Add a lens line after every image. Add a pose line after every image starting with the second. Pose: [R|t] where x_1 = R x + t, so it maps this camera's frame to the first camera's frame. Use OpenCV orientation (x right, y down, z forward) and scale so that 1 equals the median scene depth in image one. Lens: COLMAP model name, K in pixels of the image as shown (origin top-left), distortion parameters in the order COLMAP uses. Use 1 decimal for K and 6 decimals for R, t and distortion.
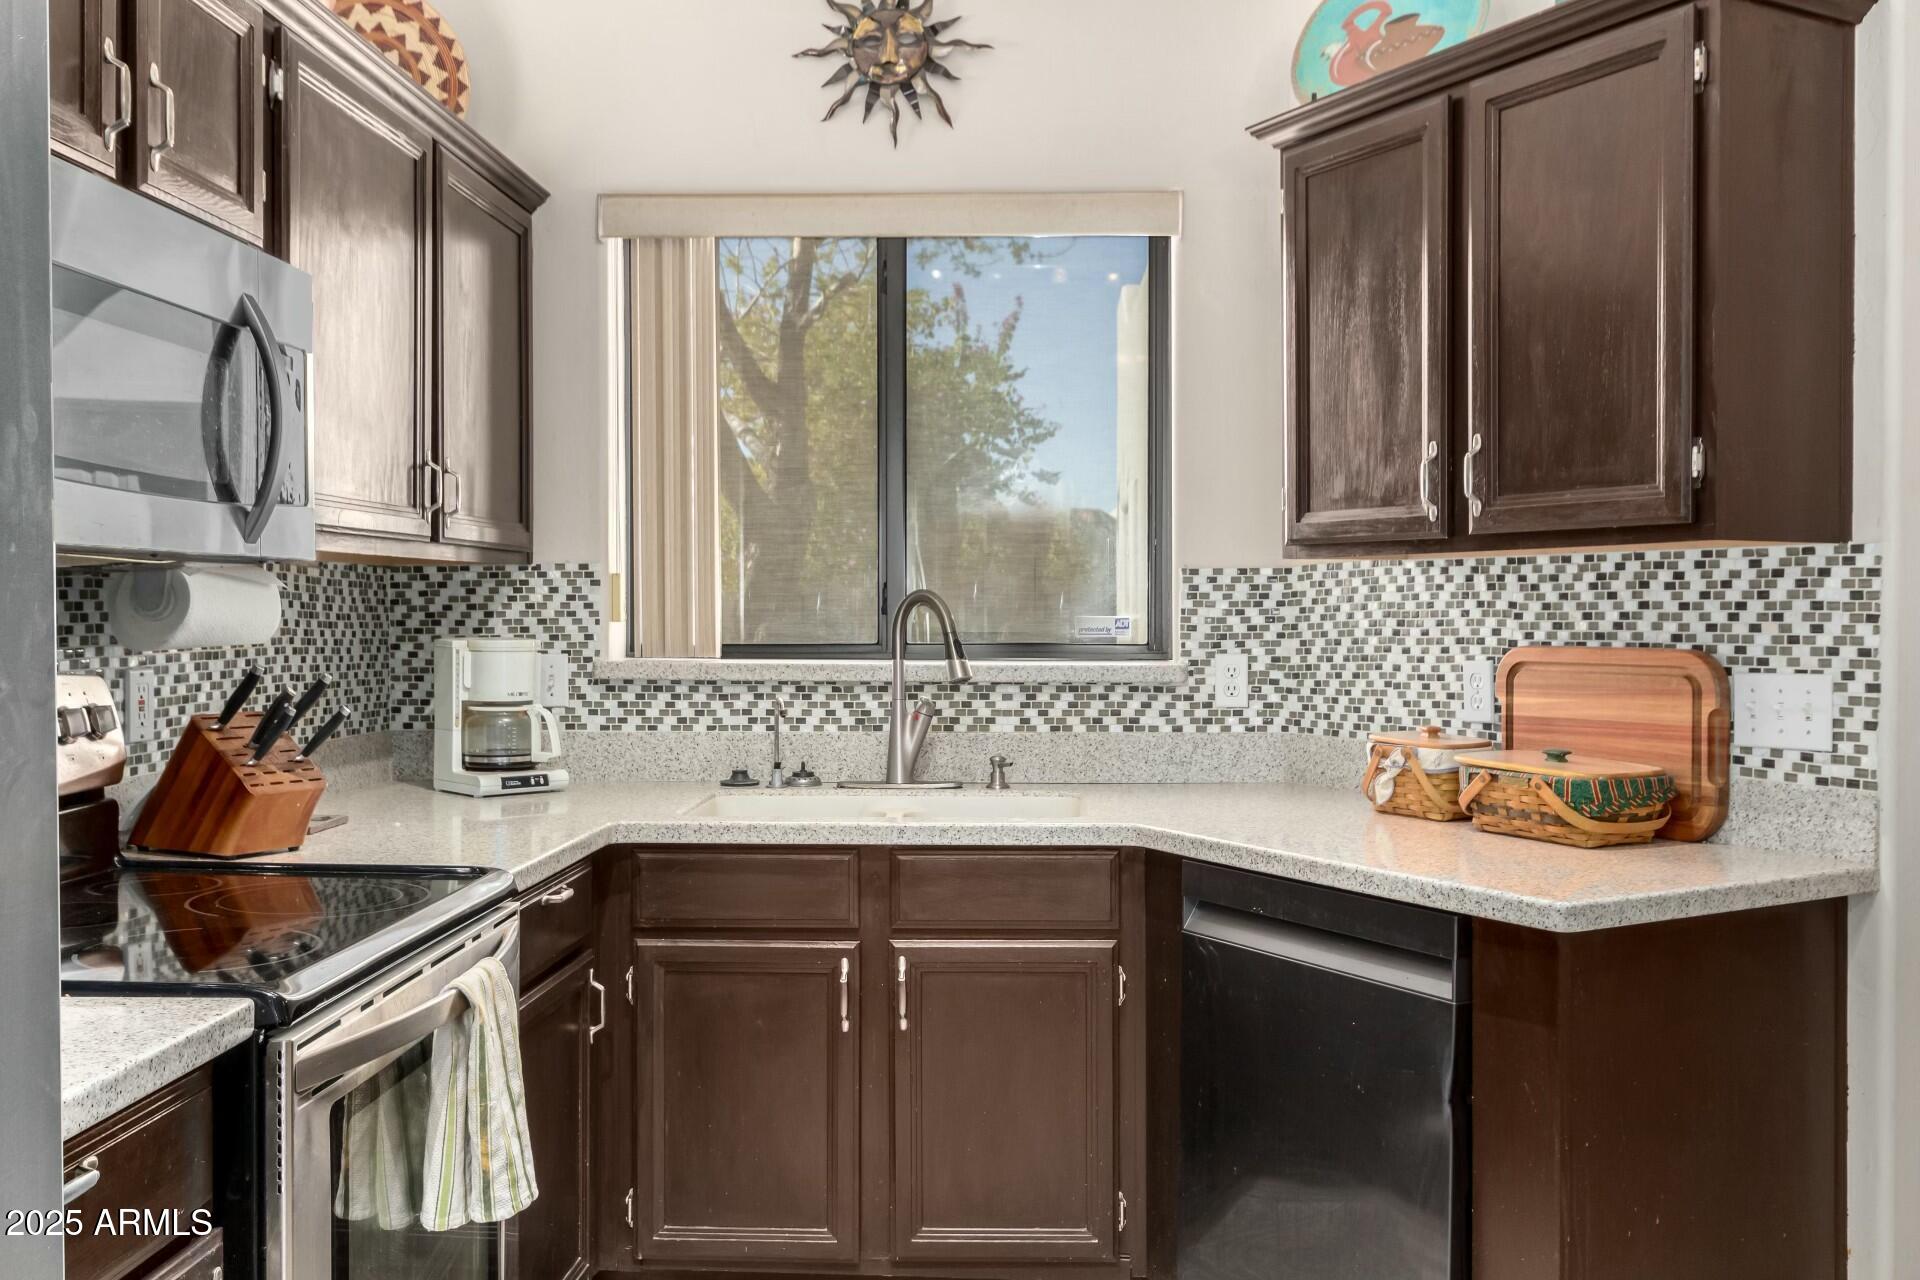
lens RADIAL K [[1753.7, 0, 964.6], [0, 1753.7, 633.2], [0, 0, 1]] dist [0.016734, 0.000000]
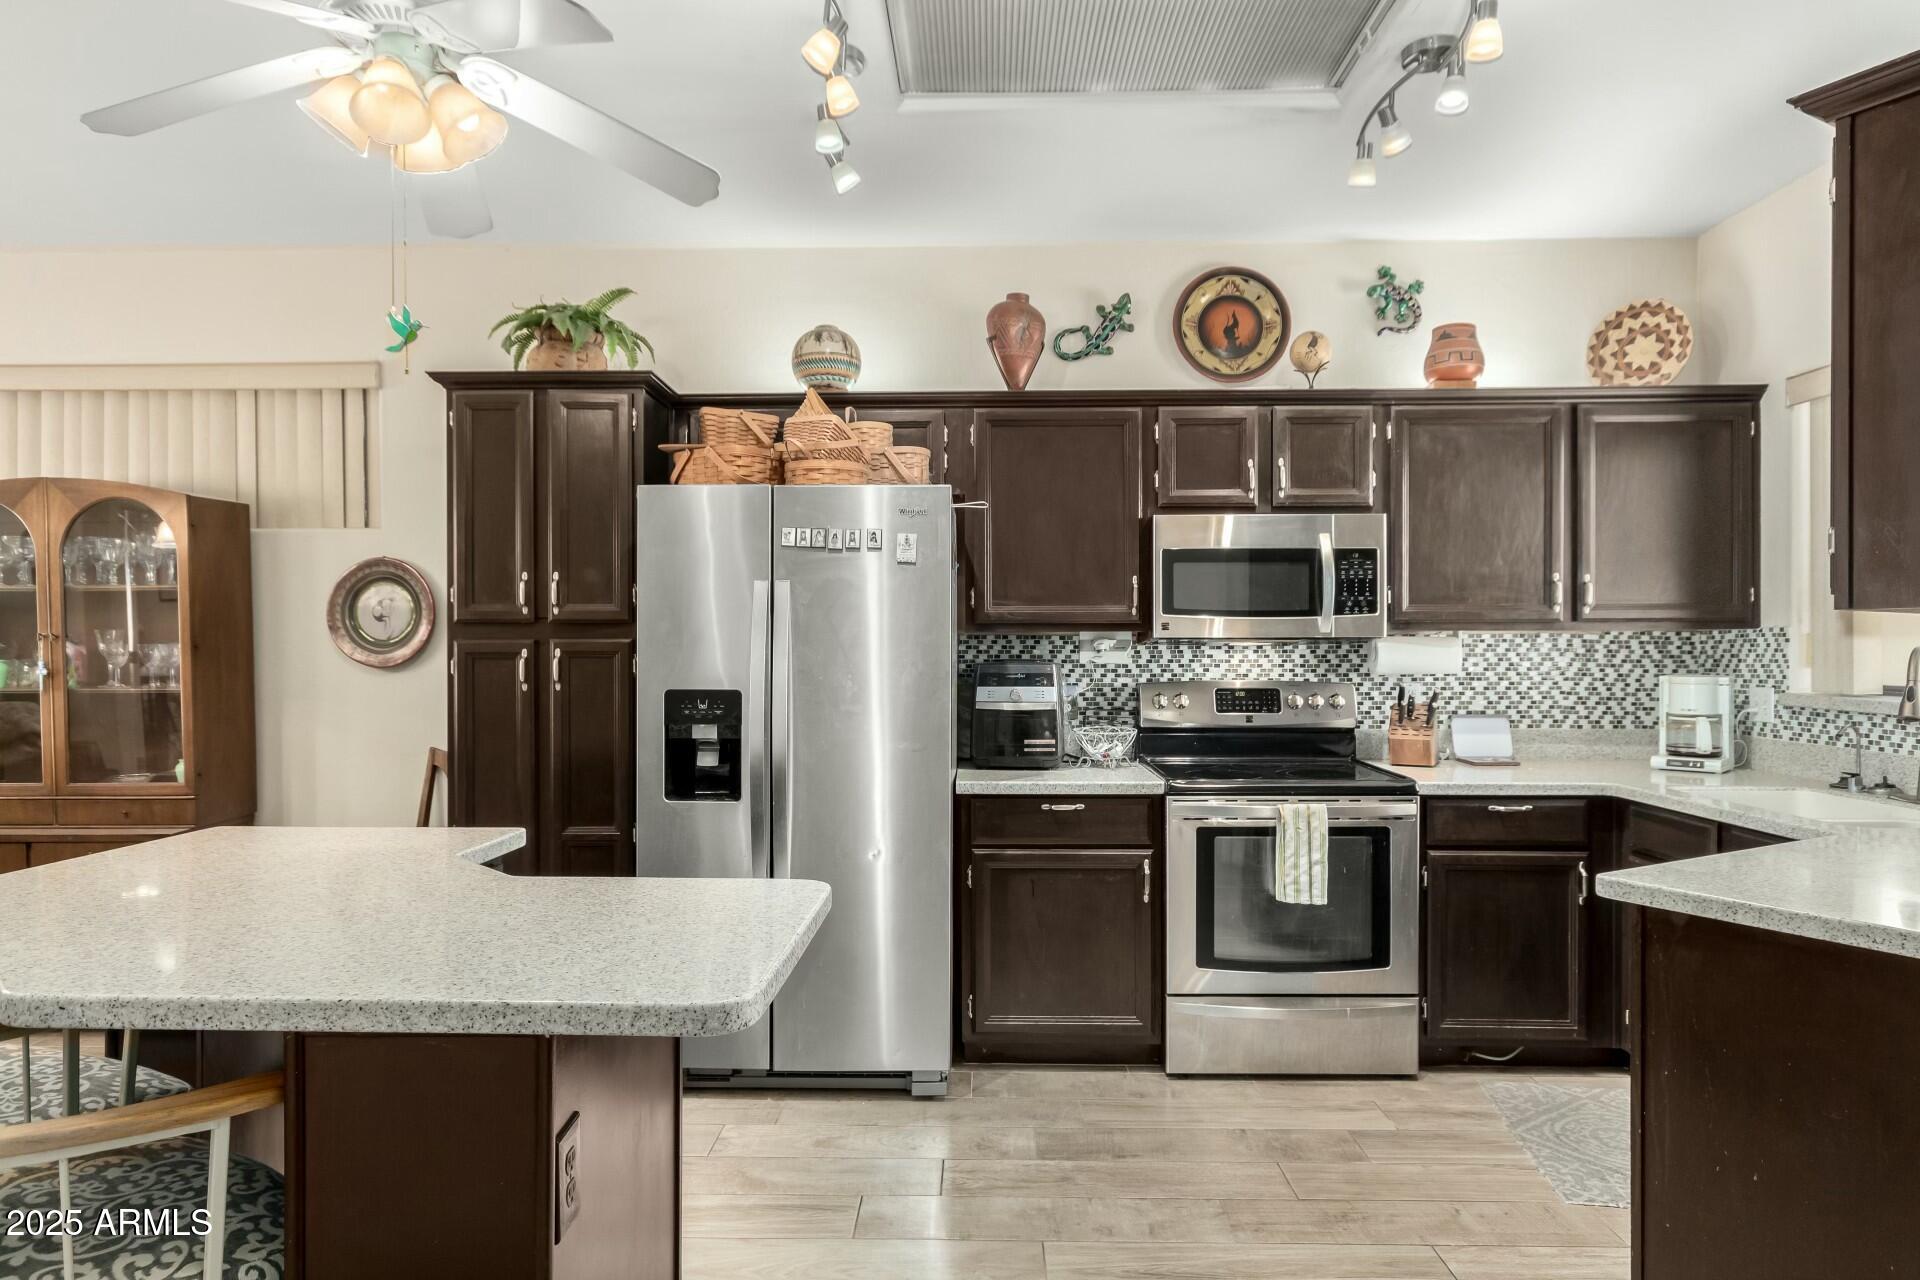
lens RADIAL K [[1061.9, 0, 971.3], [0, 1061.9, 653.2], [0, 0, 1]] dist [0.004925, 0.001196]
pose [[0.032118, 0.004783, -0.999473, 0.667599], [-0.011963, 0.999919, 0.004401, -0.013733], [0.999412, 0.011815, 0.032172, 0.286697]]
